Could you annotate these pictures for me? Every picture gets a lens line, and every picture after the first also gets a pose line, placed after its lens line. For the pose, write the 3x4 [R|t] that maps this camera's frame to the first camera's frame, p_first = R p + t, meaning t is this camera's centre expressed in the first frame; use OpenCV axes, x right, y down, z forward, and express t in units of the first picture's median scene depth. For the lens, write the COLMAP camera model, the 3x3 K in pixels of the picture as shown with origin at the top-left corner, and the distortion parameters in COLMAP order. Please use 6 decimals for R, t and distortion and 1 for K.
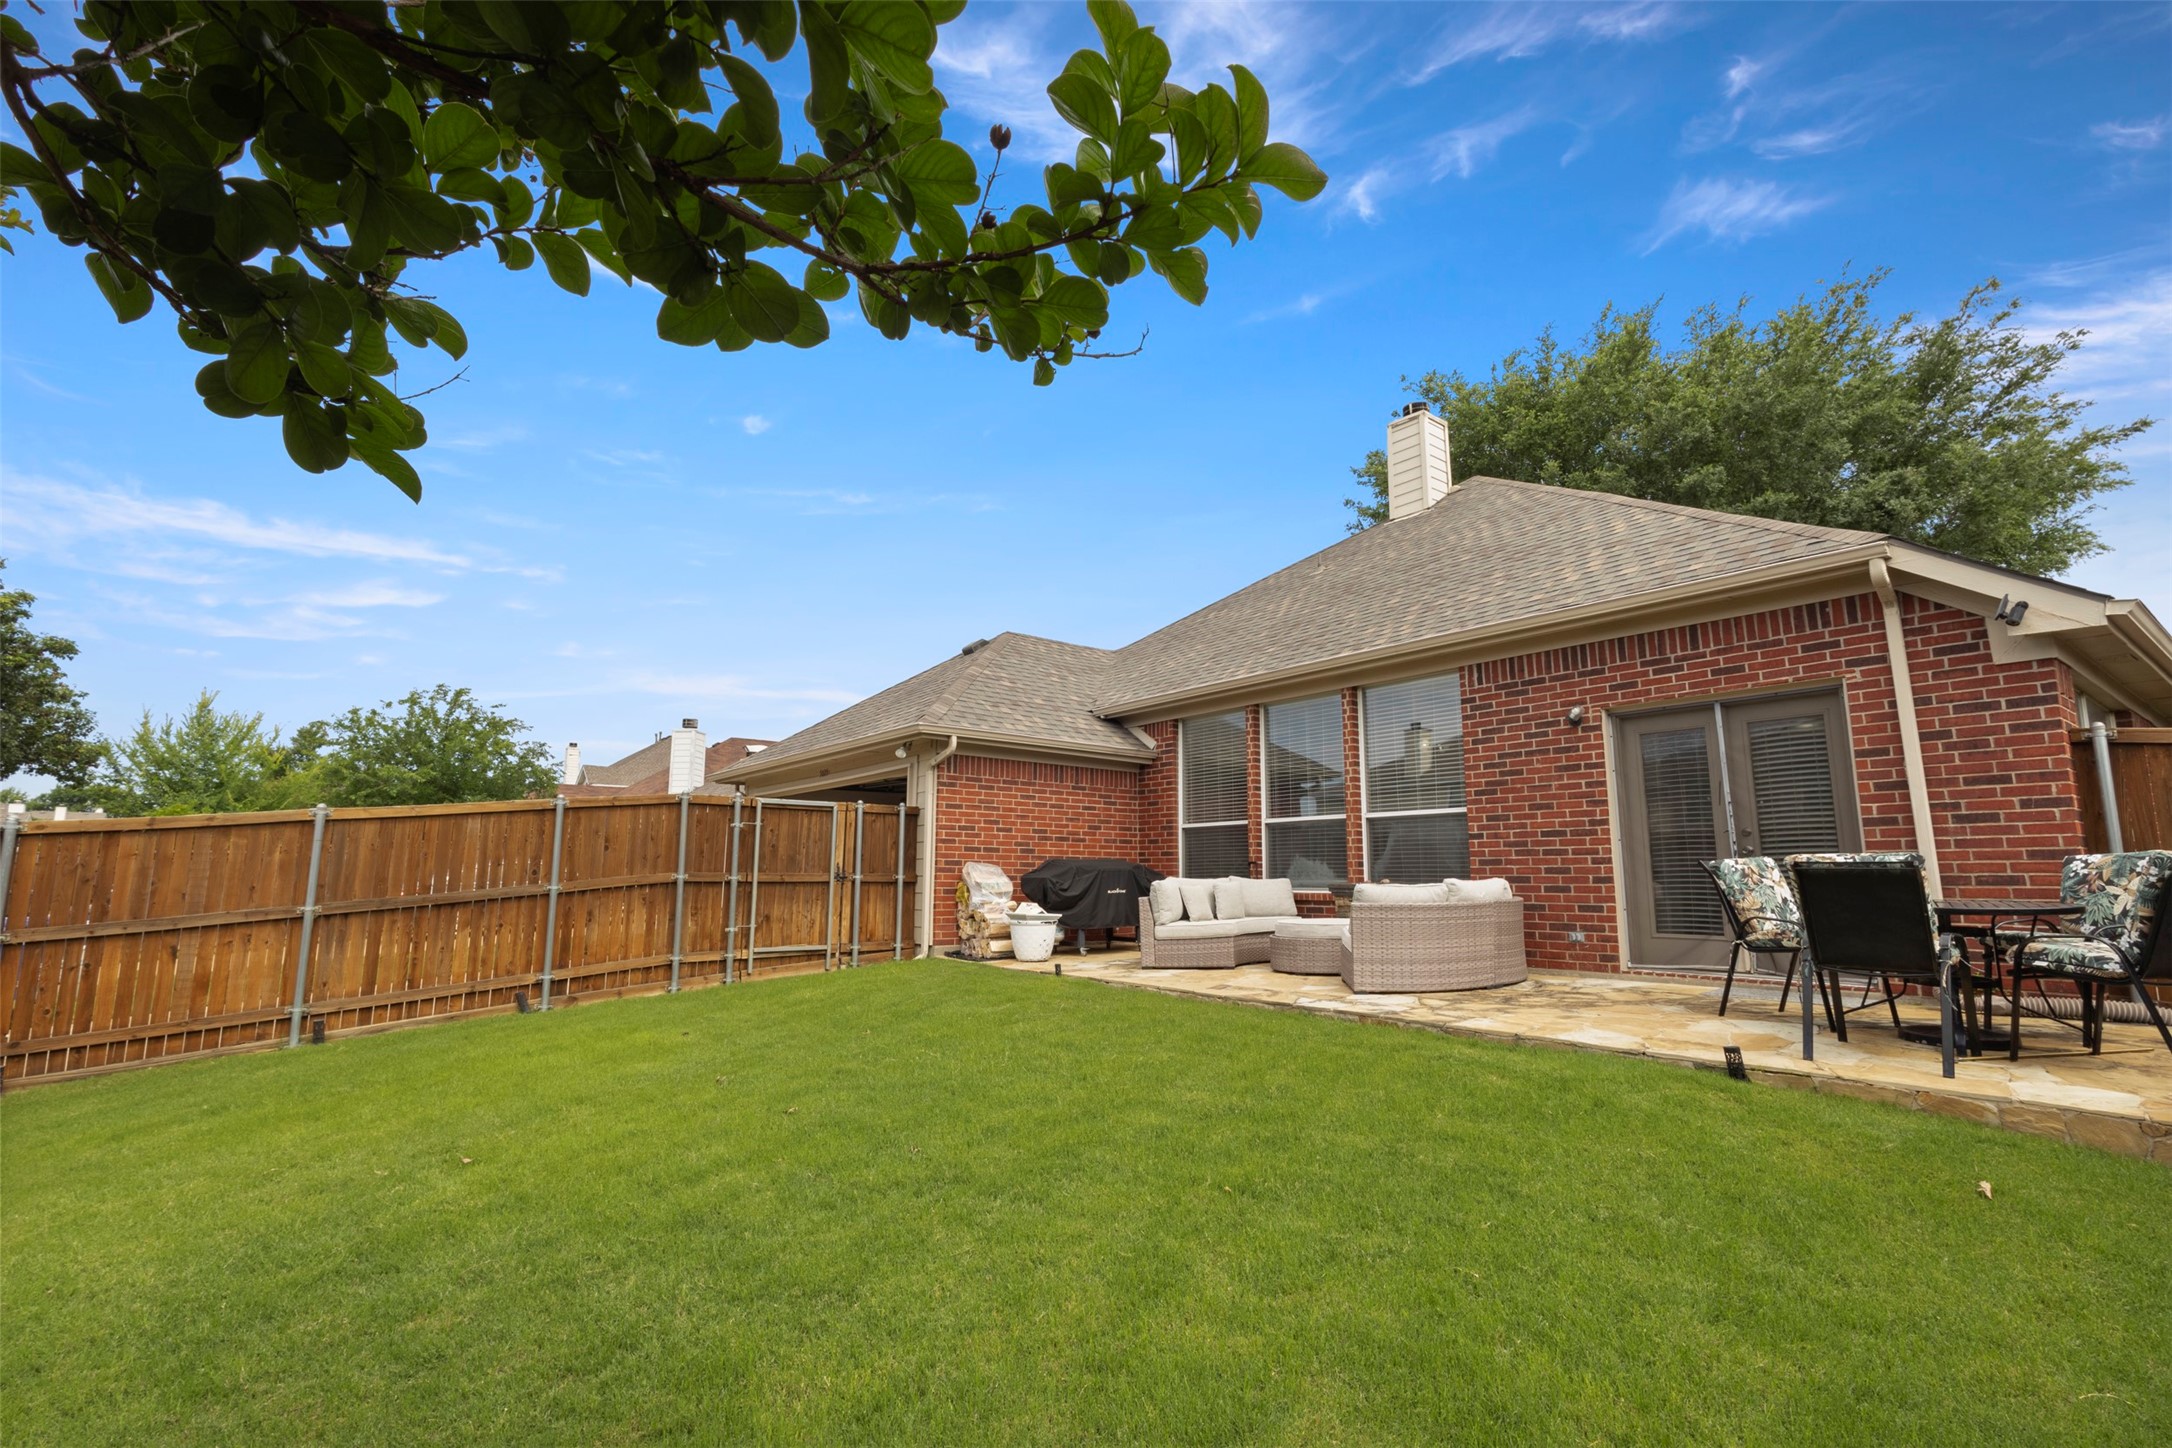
lens RADIAL K [[1013.5, 0, 1076.7], [0, 1013.5, 736.4], [0, 0, 1]] dist [0.001540, 0.000587]
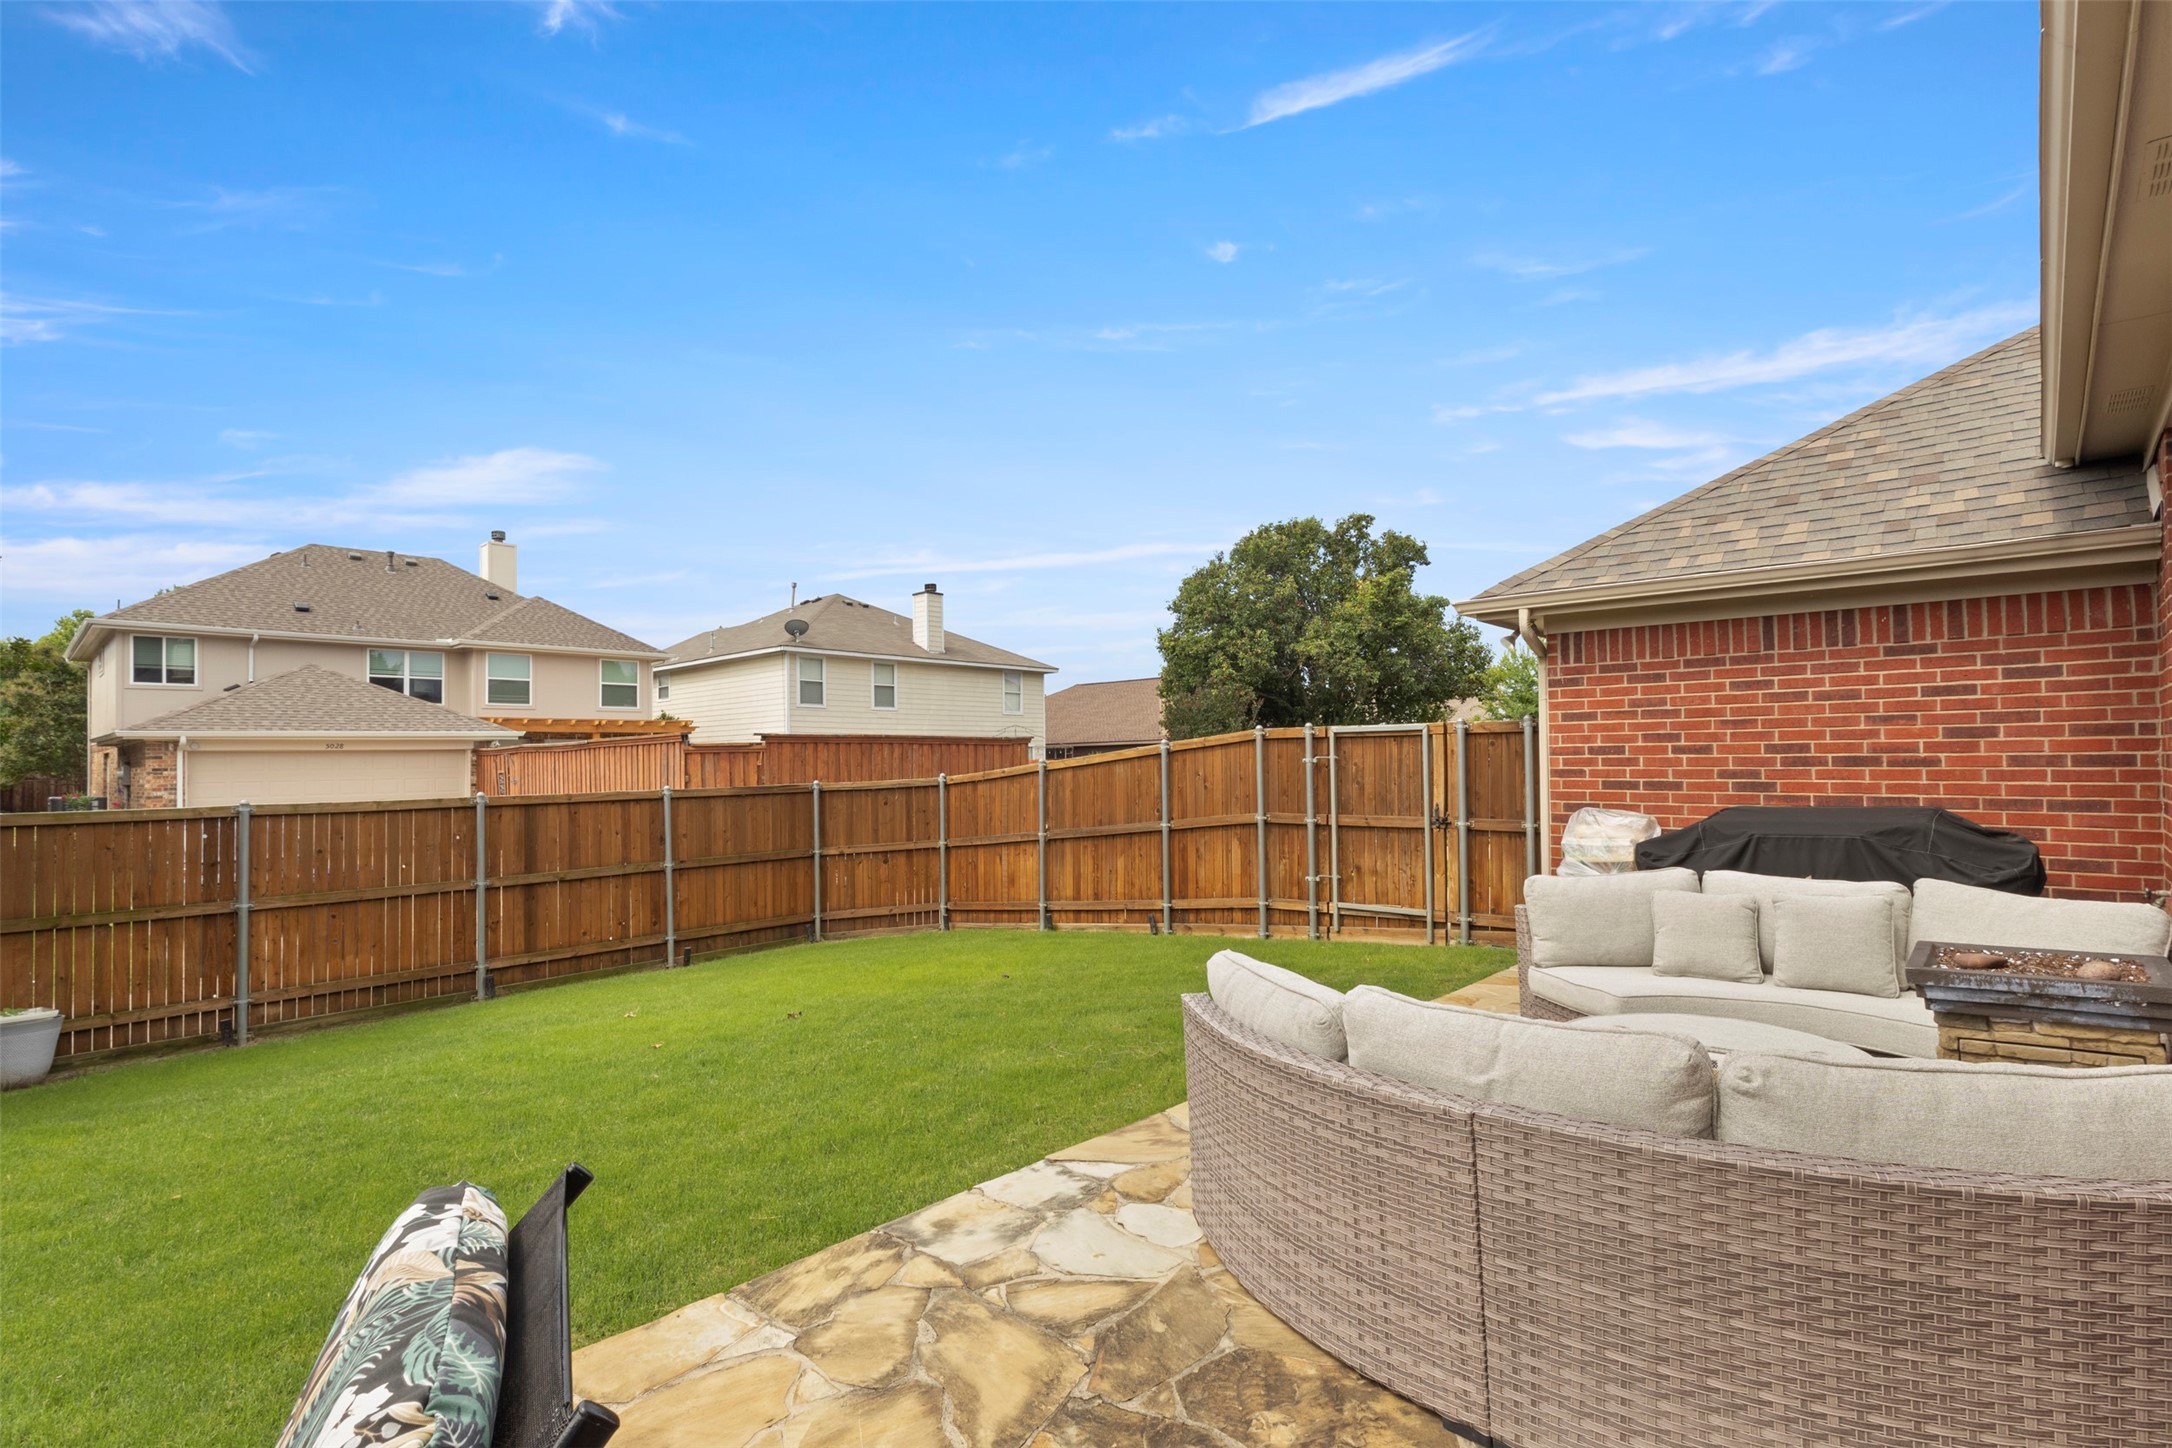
lens RADIAL K [[1013.5, 0, 1076.7], [0, 1013.5, 736.4], [0, 0, 1]] dist [0.001540, 0.000587]
pose [[0.157685, -0.024120, -0.987195, 0.474944], [0.157146, 0.987575, 0.000971, 0.035073], [0.974906, -0.155286, 0.159516, 0.654821]]
